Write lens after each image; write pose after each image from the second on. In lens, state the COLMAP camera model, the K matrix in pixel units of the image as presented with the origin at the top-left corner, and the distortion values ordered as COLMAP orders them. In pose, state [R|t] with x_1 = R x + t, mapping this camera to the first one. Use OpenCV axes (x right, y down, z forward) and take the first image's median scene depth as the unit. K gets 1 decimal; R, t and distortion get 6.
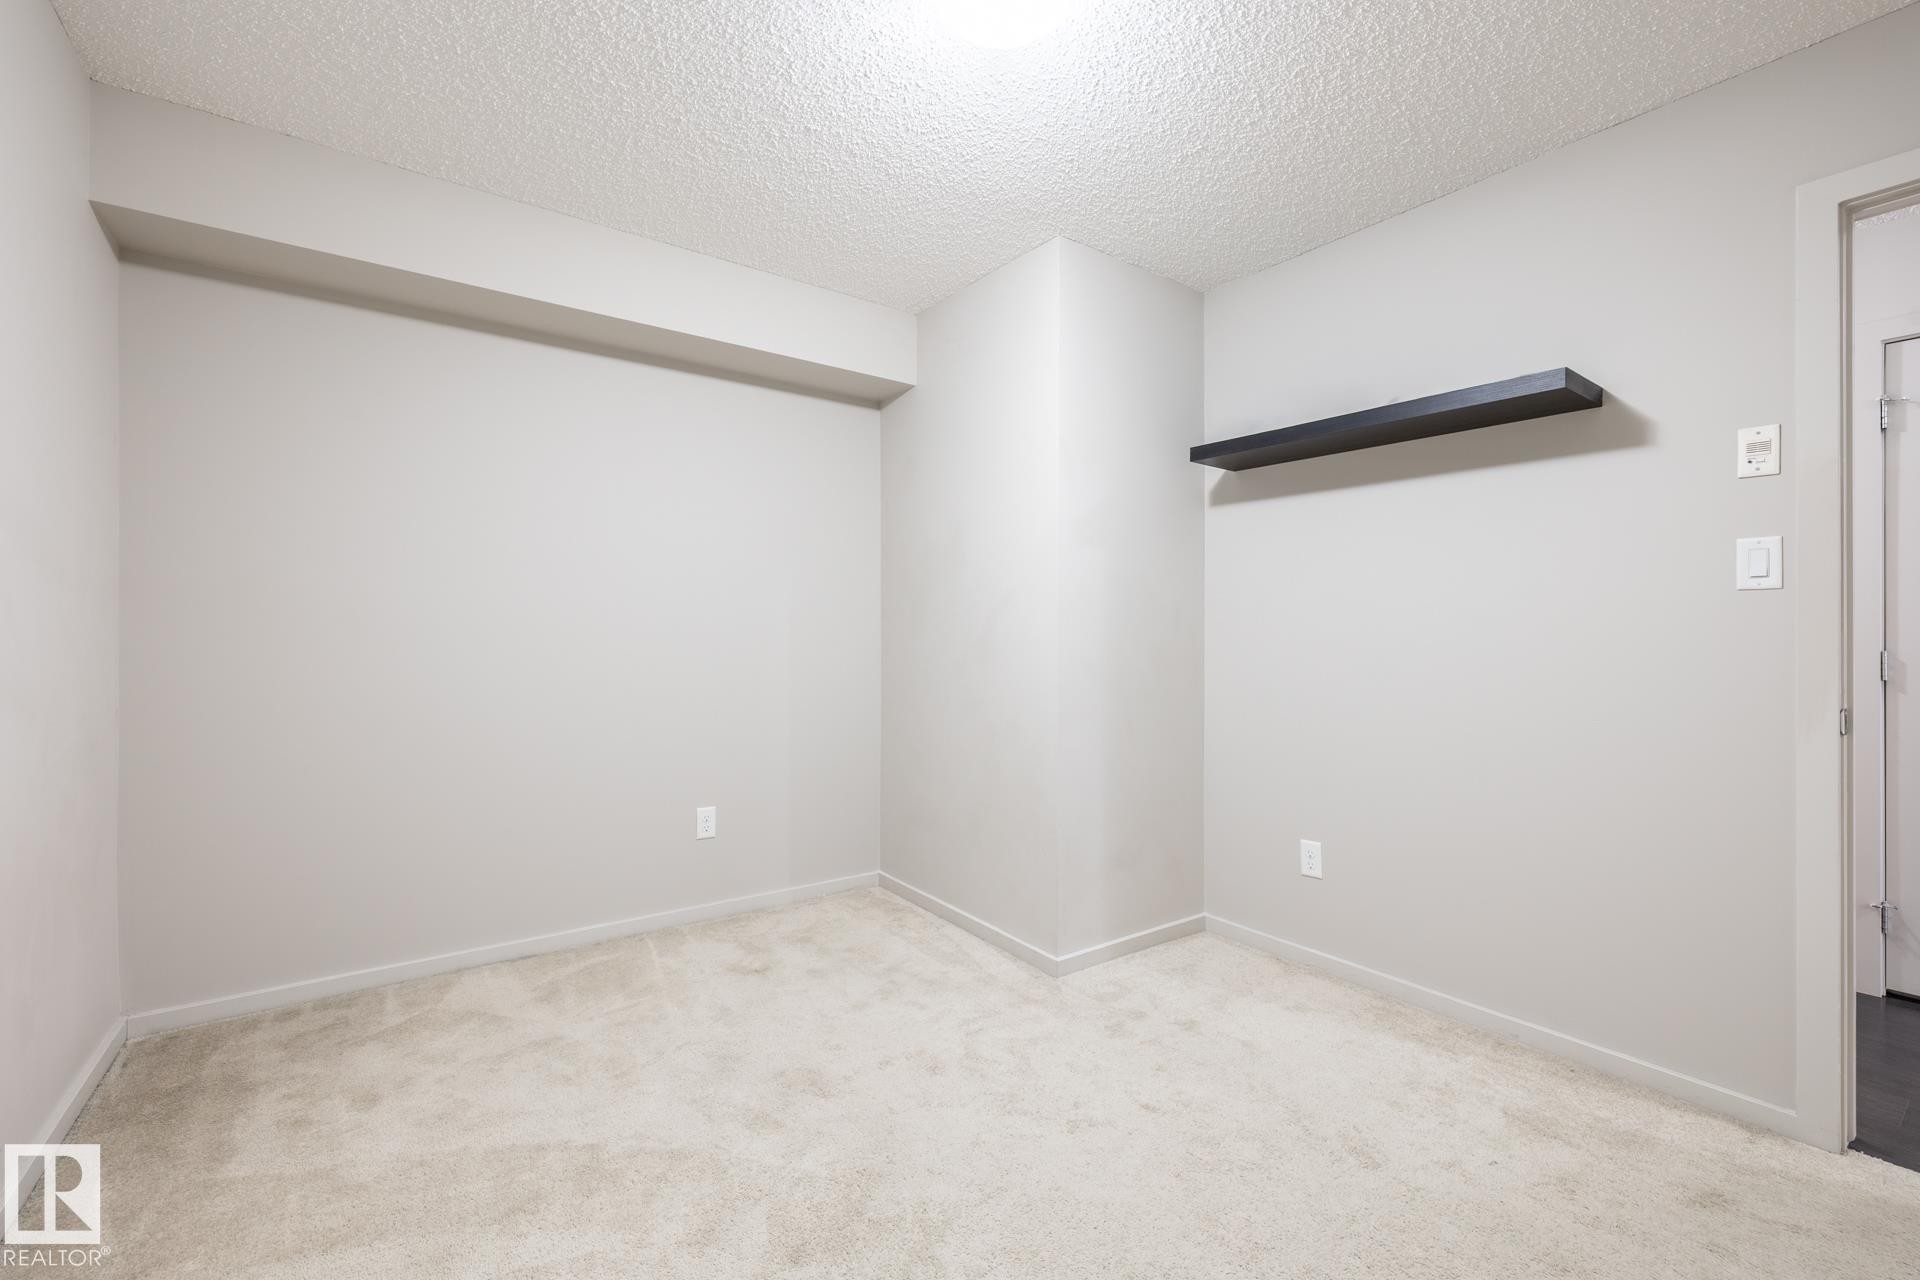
lens RADIAL K [[850.8, 0, 877.0], [0, 850.8, 643.6], [0, 0, 1]] dist [-0.012627, -0.000069]
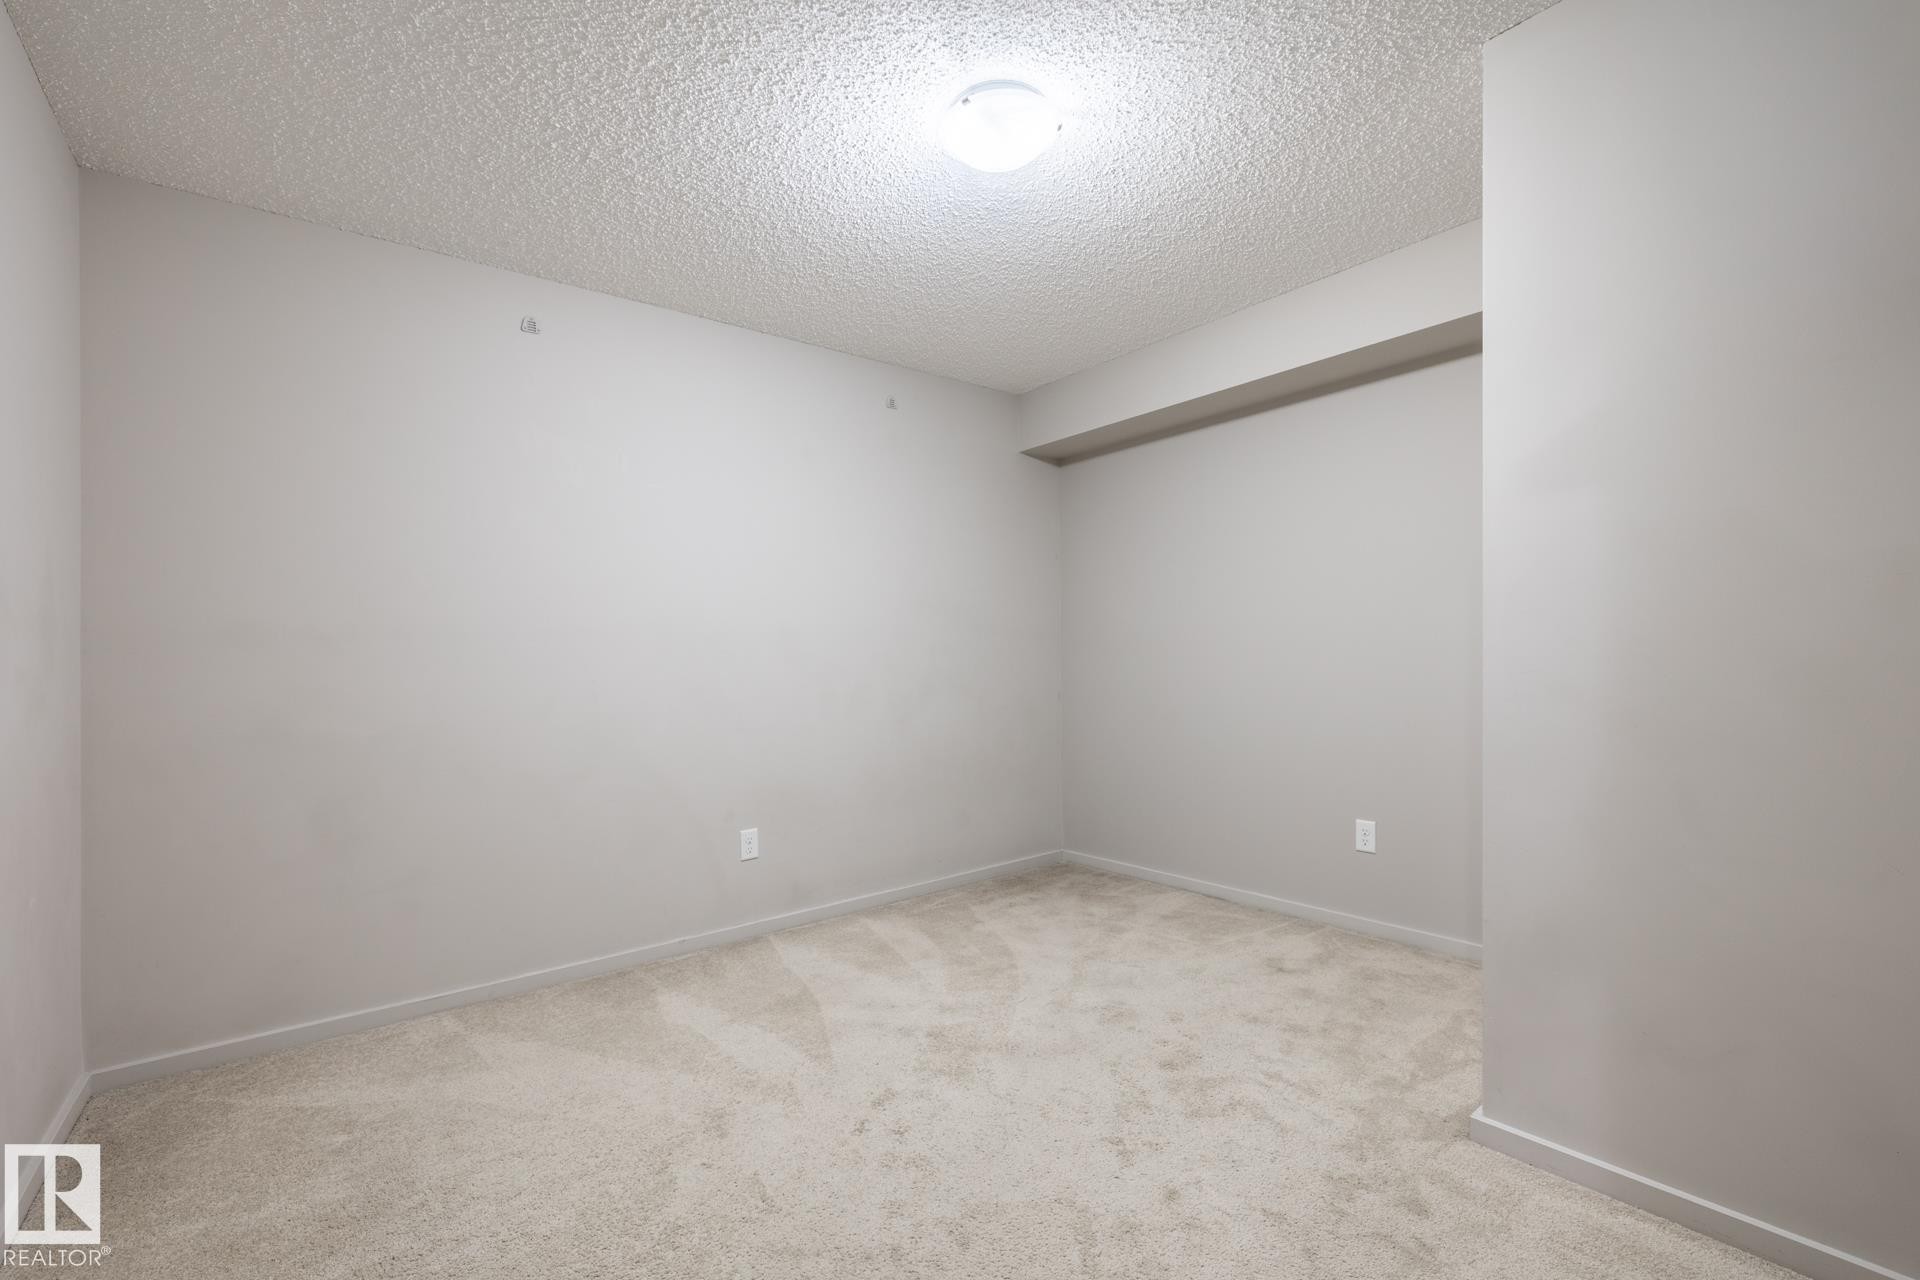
lens RADIAL K [[814.0, 0, 947.9], [0, 814.0, 632.8], [0, 0, 1]] dist [-0.000669, 0.000030]
pose [[0.054540, -0.033553, -0.997948, 0.931930], [0.007850, 0.999419, -0.033173, 0.000722], [0.998481, -0.006024, 0.054772, 0.587461]]
